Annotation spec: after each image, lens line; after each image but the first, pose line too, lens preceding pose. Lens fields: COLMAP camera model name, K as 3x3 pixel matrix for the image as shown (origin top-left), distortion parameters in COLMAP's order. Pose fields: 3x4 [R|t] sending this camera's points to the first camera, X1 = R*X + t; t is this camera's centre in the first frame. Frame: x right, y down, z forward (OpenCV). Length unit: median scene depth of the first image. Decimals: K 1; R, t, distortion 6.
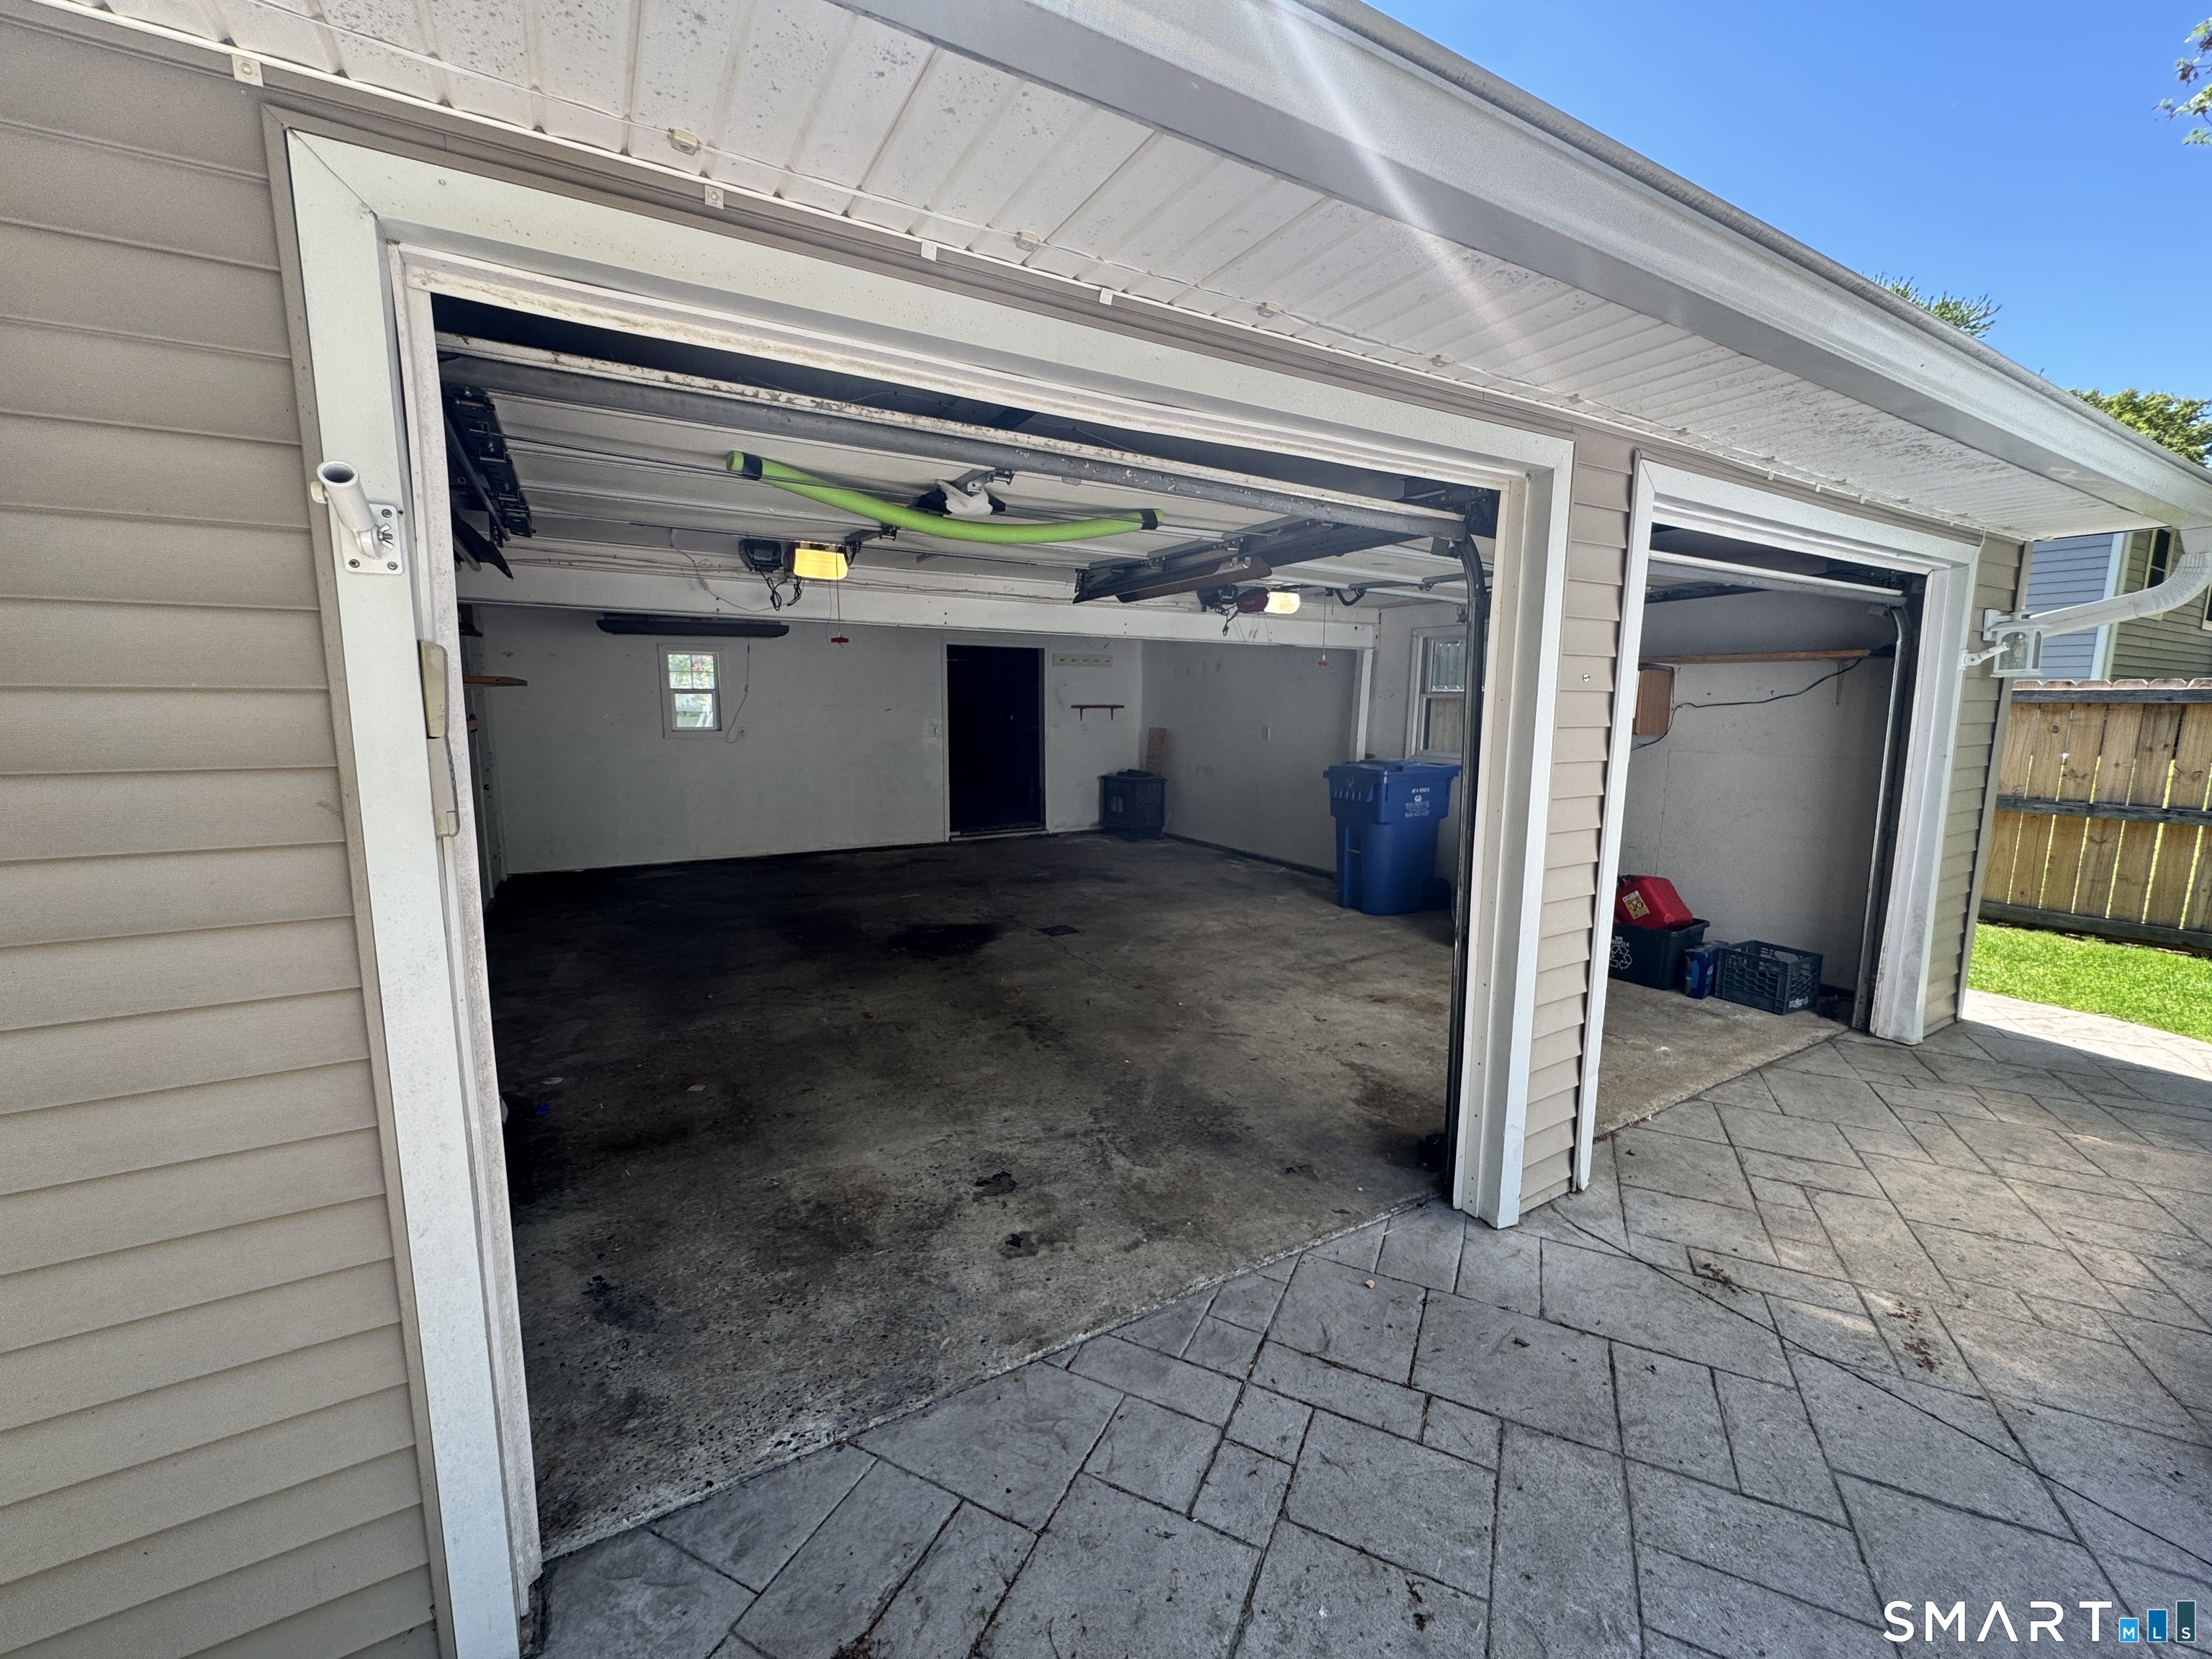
lens RADIAL K [[887.3, 0, 1107.6], [0, 887.3, 822.6], [0, 0, 1]] dist [-0.001894, 0.000169]
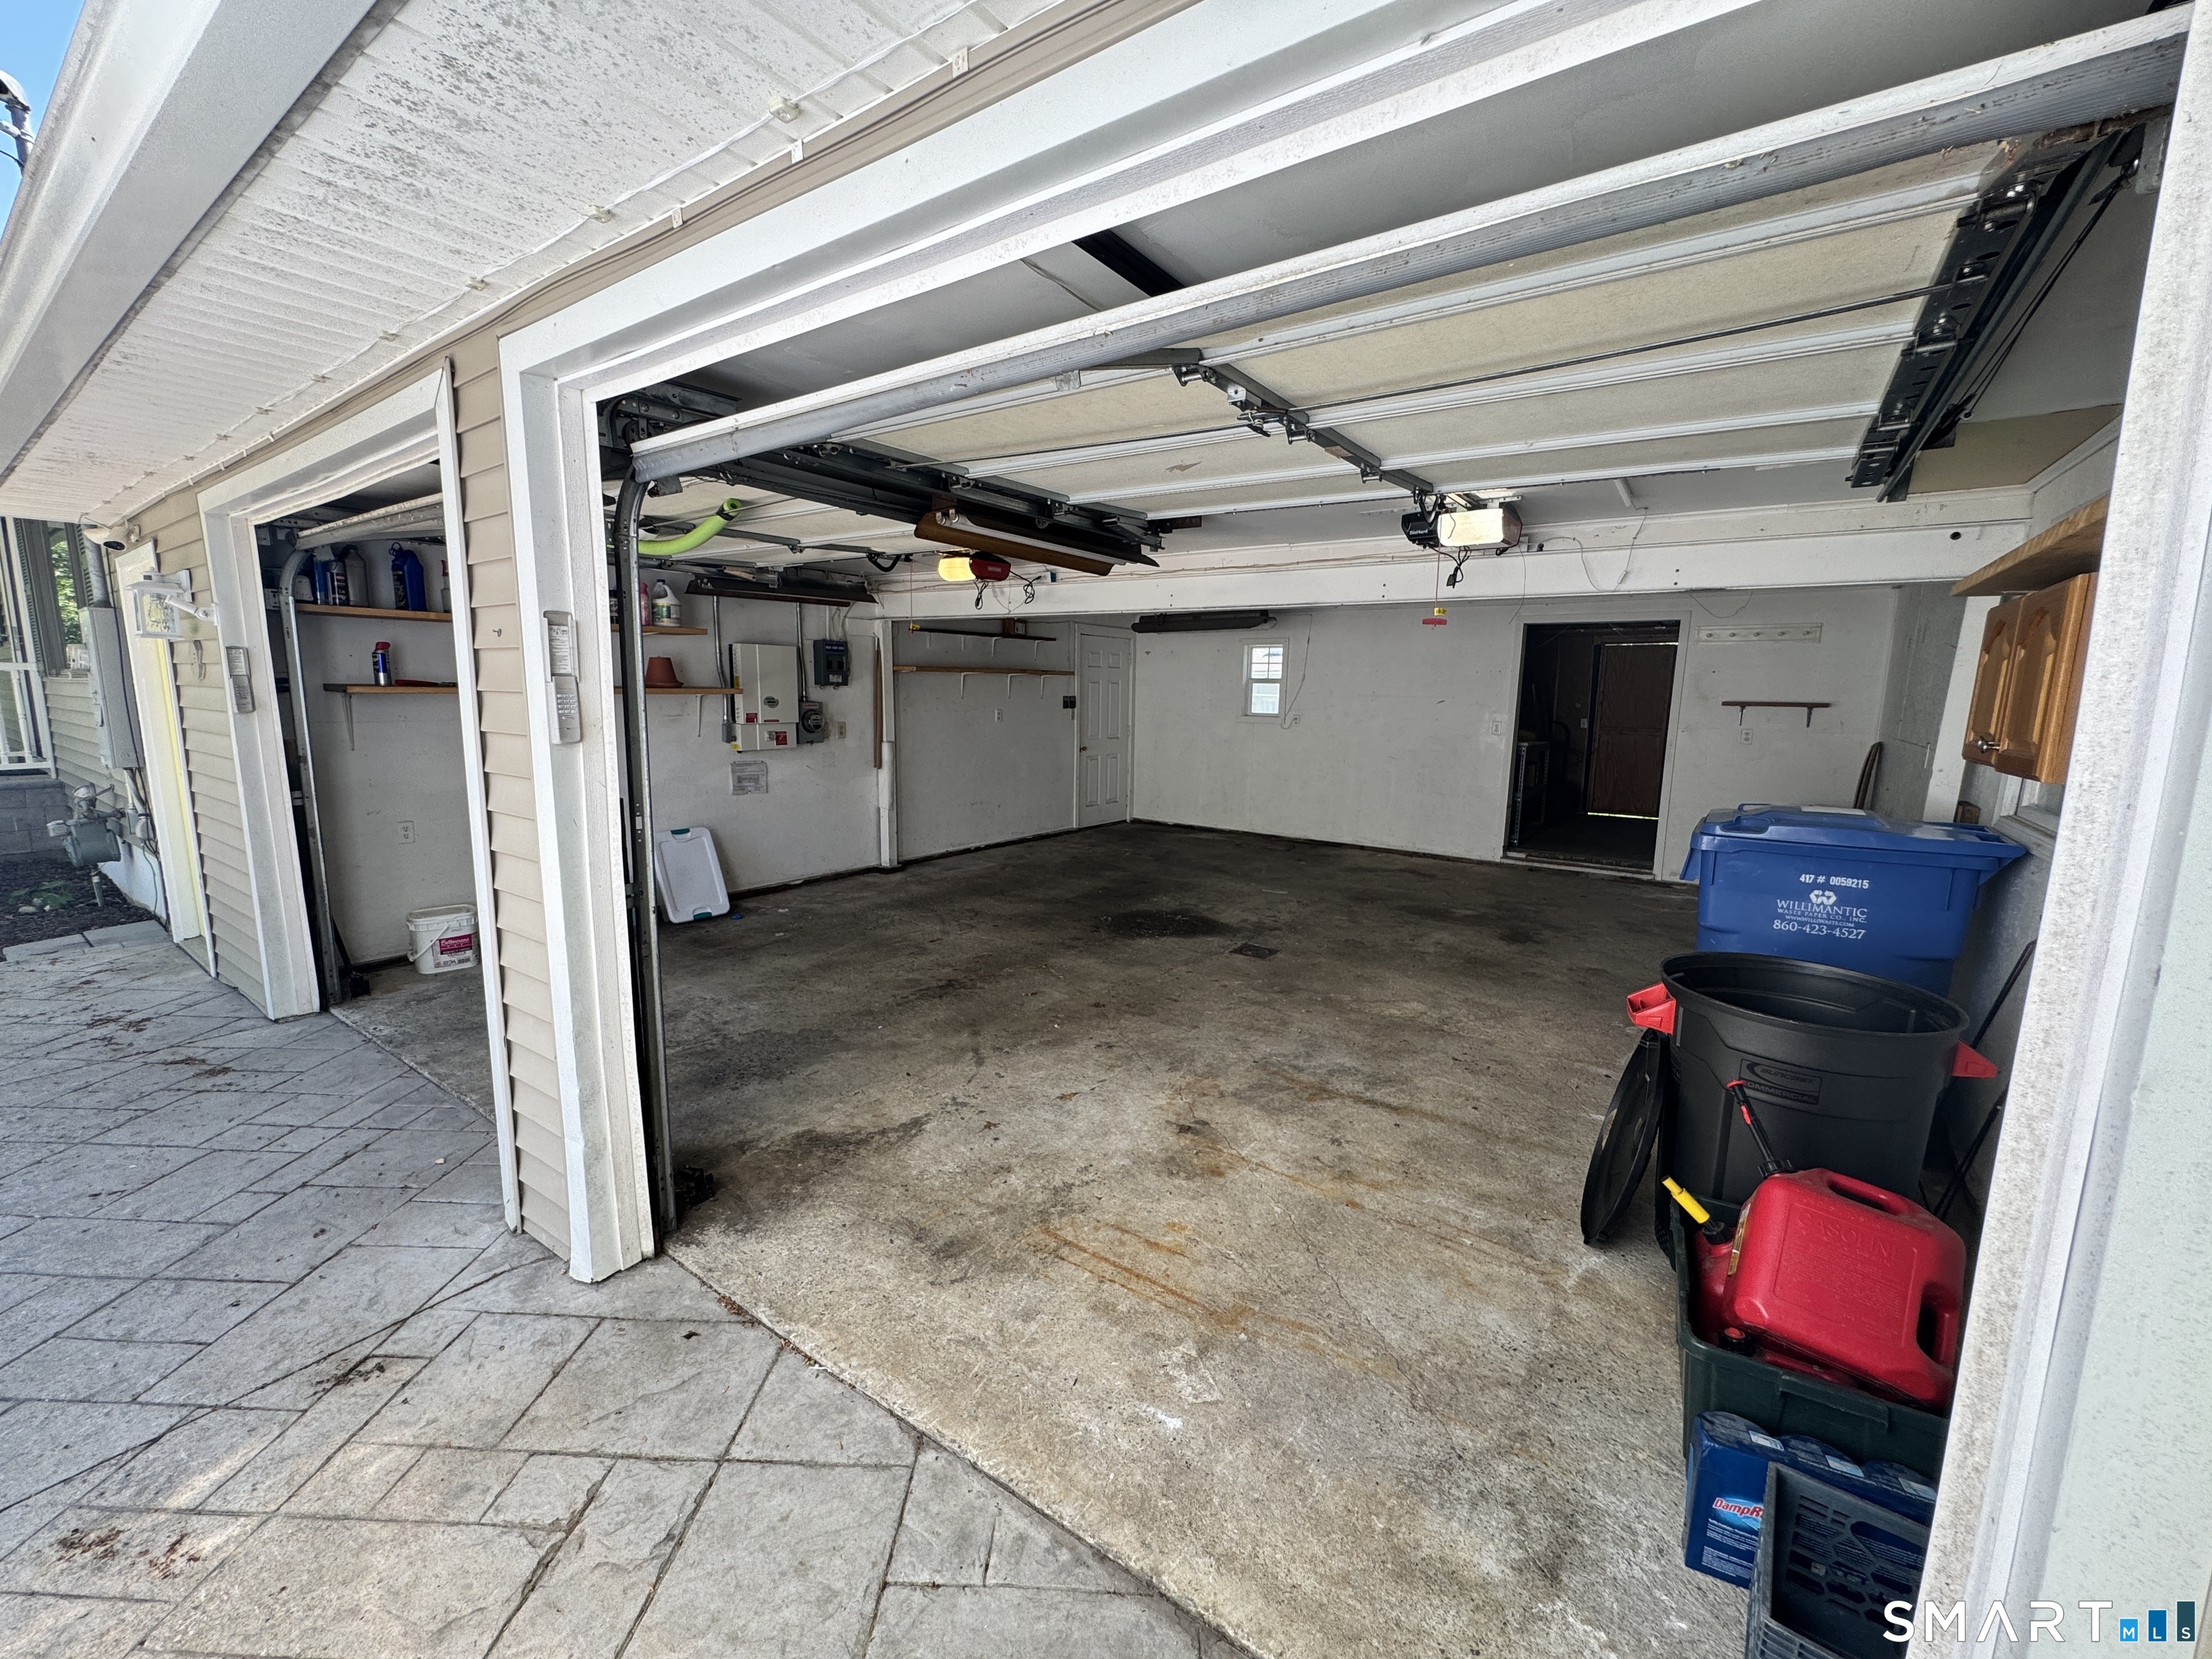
lens RADIAL K [[887.3, 0, 1109.6], [0, 887.3, 829.9], [0, 0, 1]] dist [-0.001894, 0.000169]
pose [[0.412567, 0.144591, -0.899378, 0.960645], [-0.138188, 0.985830, 0.095100, -0.086280], [0.900385, 0.085048, 0.426702, 0.729306]]
